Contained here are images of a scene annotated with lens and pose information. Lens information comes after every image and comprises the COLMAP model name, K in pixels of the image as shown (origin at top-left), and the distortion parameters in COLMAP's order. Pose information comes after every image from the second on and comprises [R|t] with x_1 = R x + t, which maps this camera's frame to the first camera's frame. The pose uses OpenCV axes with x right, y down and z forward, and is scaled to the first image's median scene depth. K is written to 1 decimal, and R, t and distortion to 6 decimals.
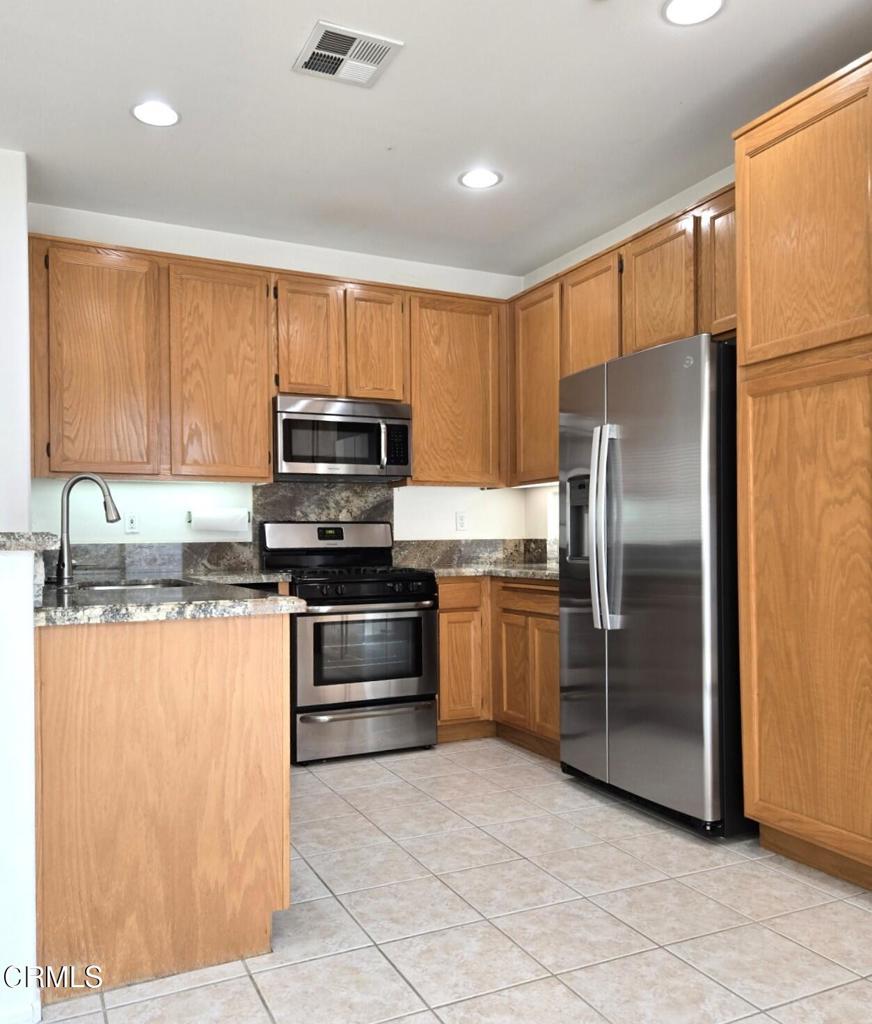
lens RADIAL K [[837.8, 0, 427.8], [0, 837.8, 526.9], [0, 0, 1]] dist [0.065809, -0.019472]
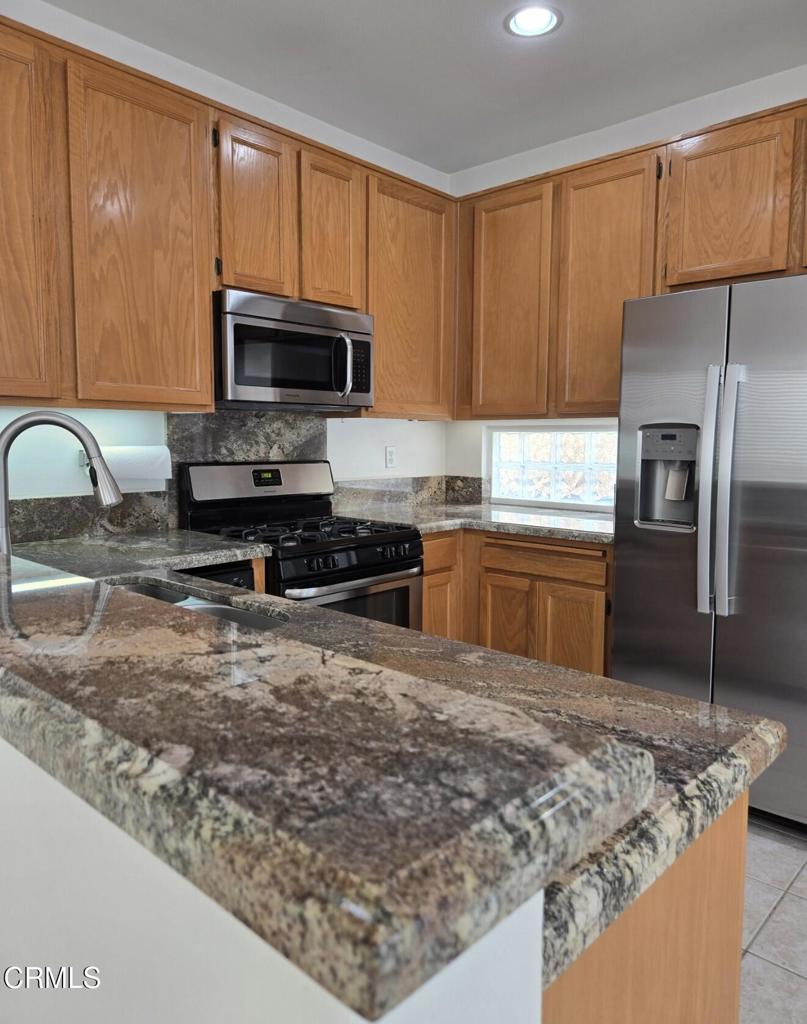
lens RADIAL K [[721.2, 0, 401.2], [0, 721.2, 494.4], [0, 0, 1]] dist [0.053586, -0.041631]
pose [[0.928386, -0.014329, 0.371341, -0.285921], [-0.020927, 0.995655, 0.090738, -0.045567], [-0.371027, -0.092010, 0.924052, 0.386926]]
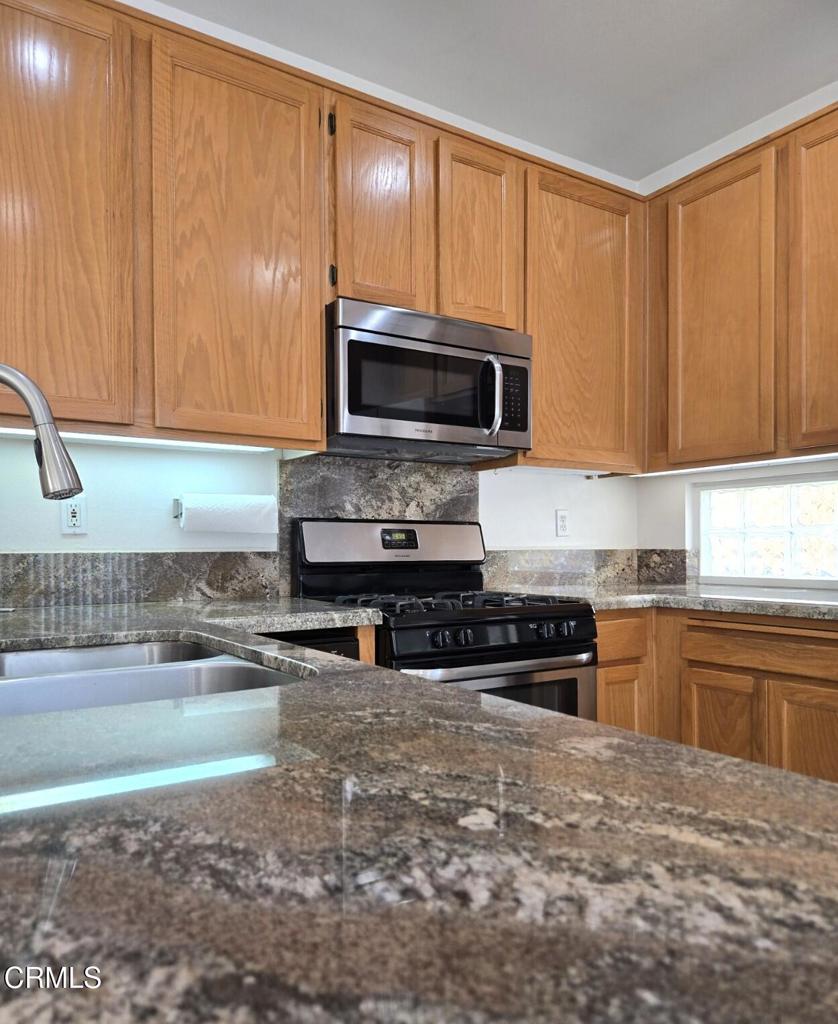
lens RADIAL K [[748.1, 0, 413.6], [0, 748.1, 548.0], [0, 0, 1]] dist [0.050374, -0.037166]
pose [[0.992328, 0.006380, 0.123468, -0.201036], [-0.008045, 0.999883, 0.012991, 0.008369], [-0.123371, -0.013884, 0.992263, 0.505347]]
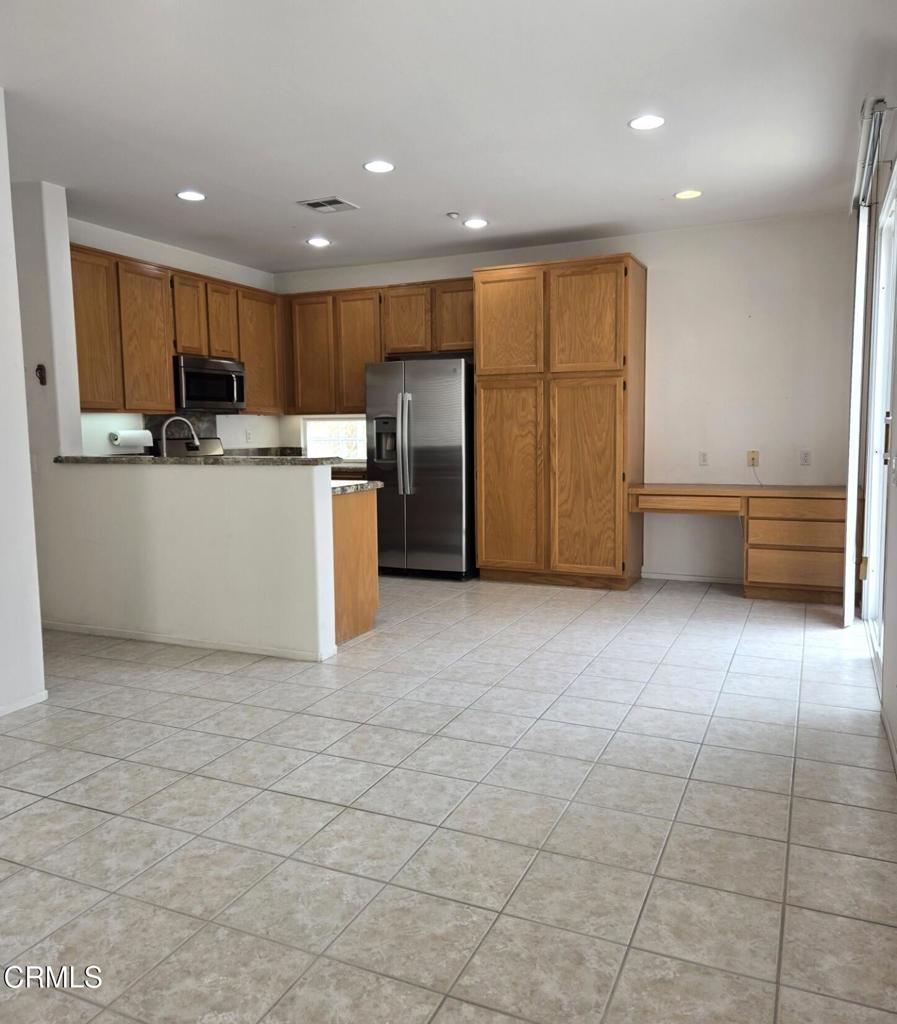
lens RADIAL K [[804.2, 0, 454.5], [0, 804.2, 510.1], [0, 0, 1]] dist [0.047013, -0.026770]
pose [[0.757958, -0.065280, 0.649029, -0.808796], [-0.007316, 0.994067, 0.108528, -0.044672], [-0.652263, -0.087008, 0.752983, -0.458797]]
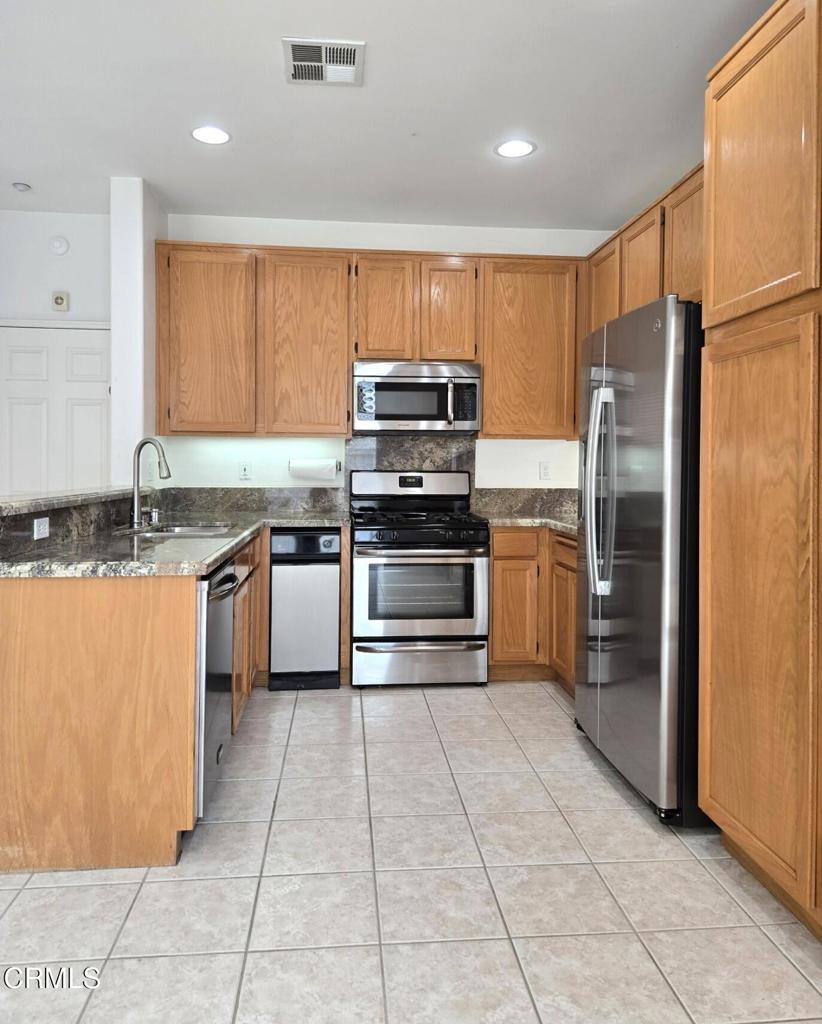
lens RADIAL K [[738.3, 0, 410.1], [0, 738.3, 469.1], [0, 0, 1]] dist [0.054832, -0.022703]
pose [[0.939446, 0.018509, -0.342196, 0.251797], [-0.010742, 0.999640, 0.024578, -0.037957], [0.342528, -0.019414, 0.939307, 0.087184]]
